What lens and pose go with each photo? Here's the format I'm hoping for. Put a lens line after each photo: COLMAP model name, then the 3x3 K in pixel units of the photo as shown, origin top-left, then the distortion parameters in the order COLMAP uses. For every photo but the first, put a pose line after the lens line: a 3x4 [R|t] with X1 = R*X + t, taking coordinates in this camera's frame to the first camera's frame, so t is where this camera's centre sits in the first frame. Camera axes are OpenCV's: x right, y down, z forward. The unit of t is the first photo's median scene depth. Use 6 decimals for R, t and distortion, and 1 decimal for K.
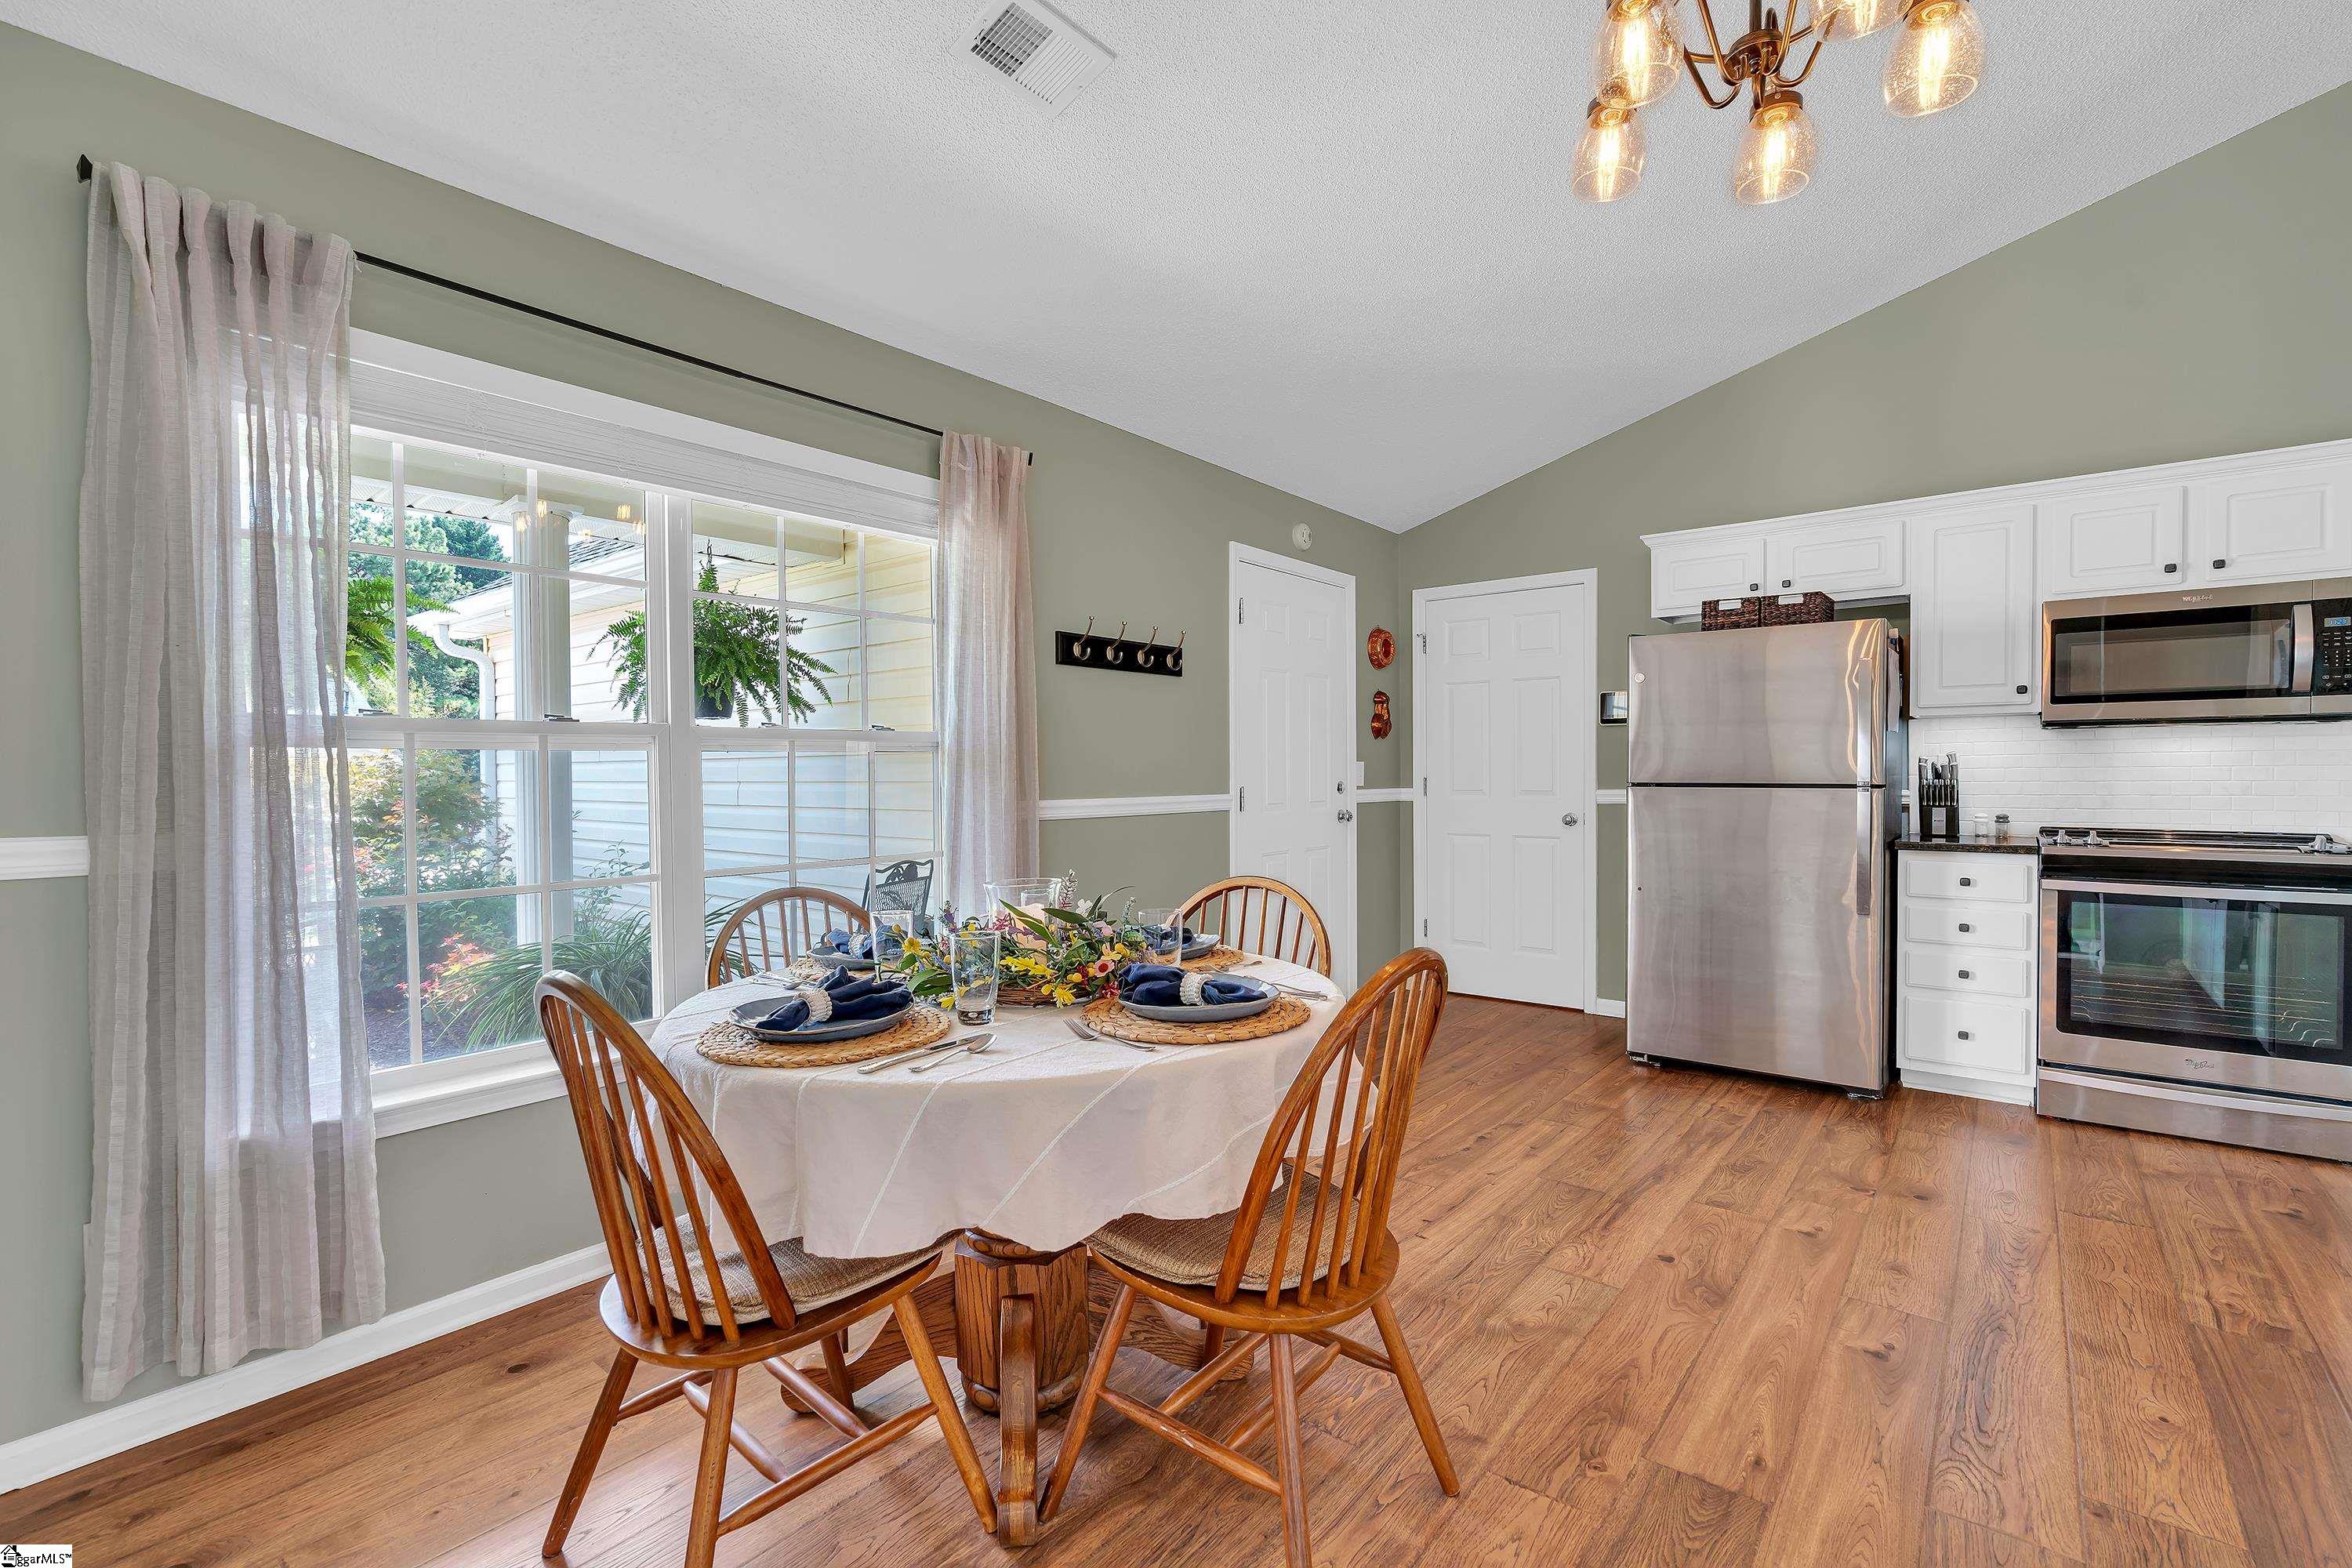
lens RADIAL K [[1050.2, 0, 1178.0], [0, 1050.2, 786.4], [0, 0, 1]] dist [0.000867, -0.000386]
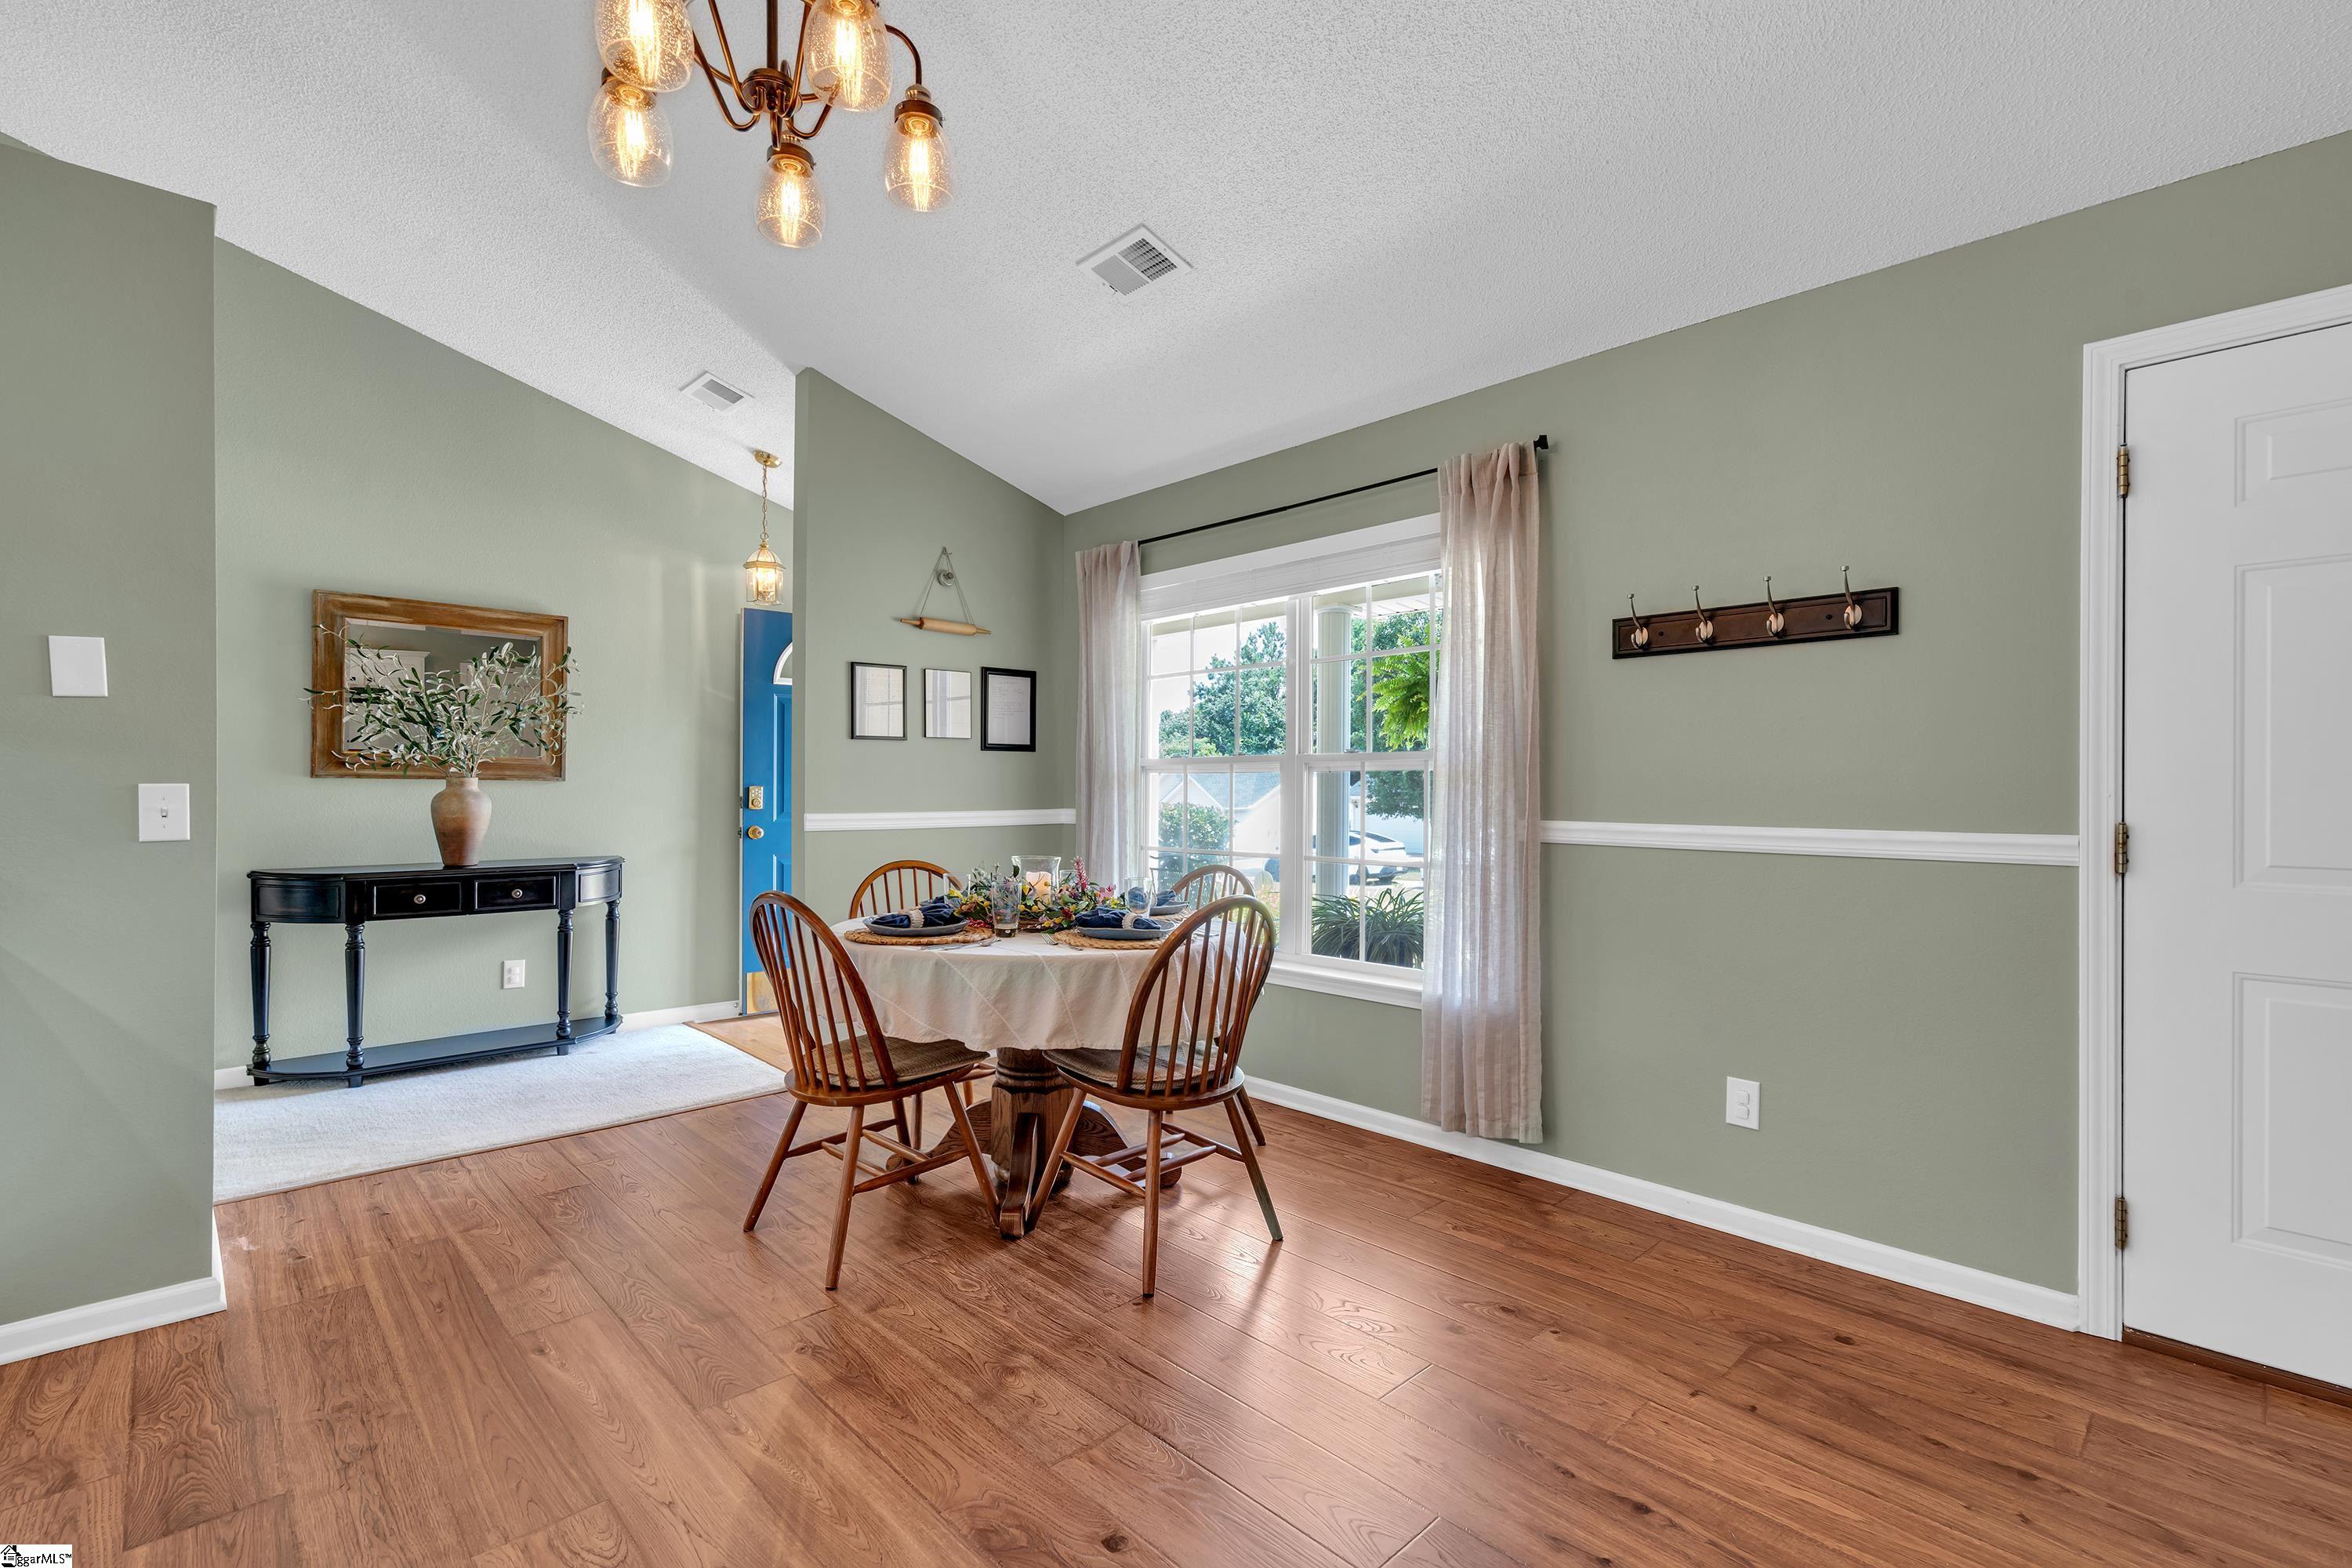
lens RADIAL K [[1050.2, 0, 1164.1], [0, 1050.2, 792.6], [0, 0, 1]] dist [0.000867, -0.000386]
pose [[-0.134327, 0.011281, -0.990873, 1.309129], [-0.015225, 0.999794, 0.013447, -0.029462], [0.990820, 0.016892, -0.134128, 1.319468]]
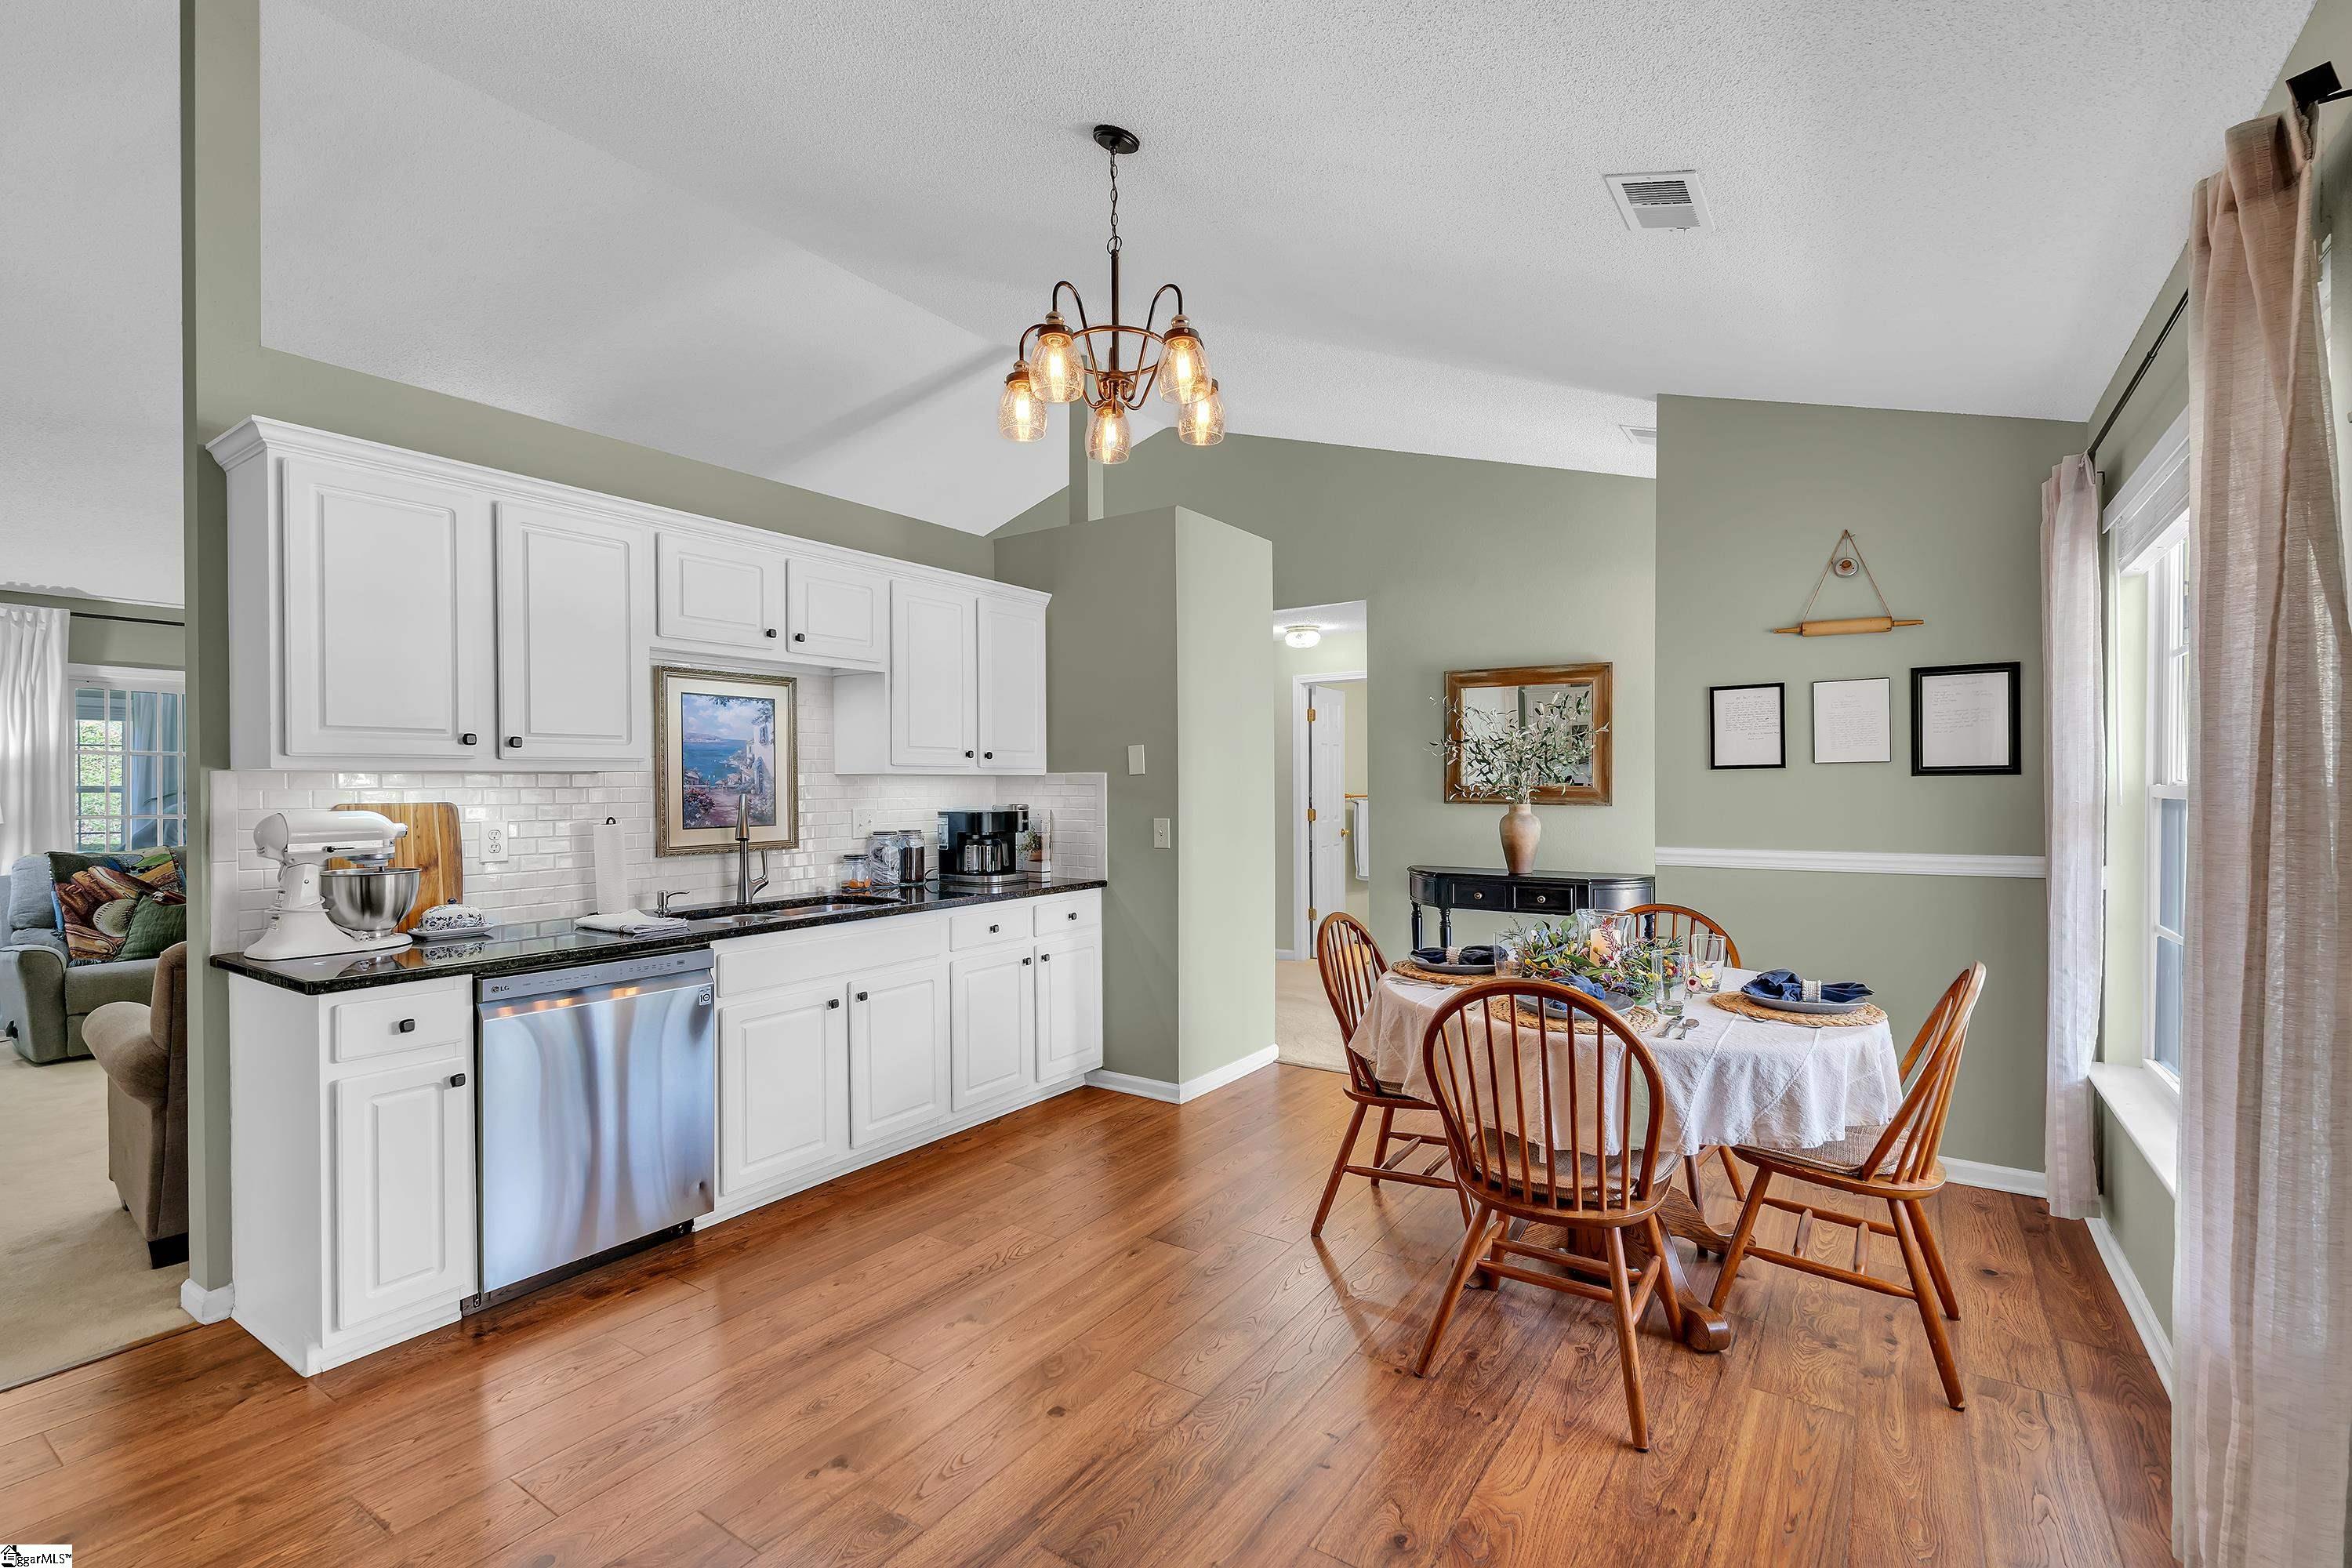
lens RADIAL K [[1050.2, 0, 1169.6], [0, 1050.2, 785.9], [0, 0, 1]] dist [0.000867, -0.000386]
pose [[-0.996784, 0.010055, -0.079506, 0.518344], [0.009053, 0.999875, 0.012949, -0.098793], [0.079626, 0.012188, -0.996750, 2.227331]]
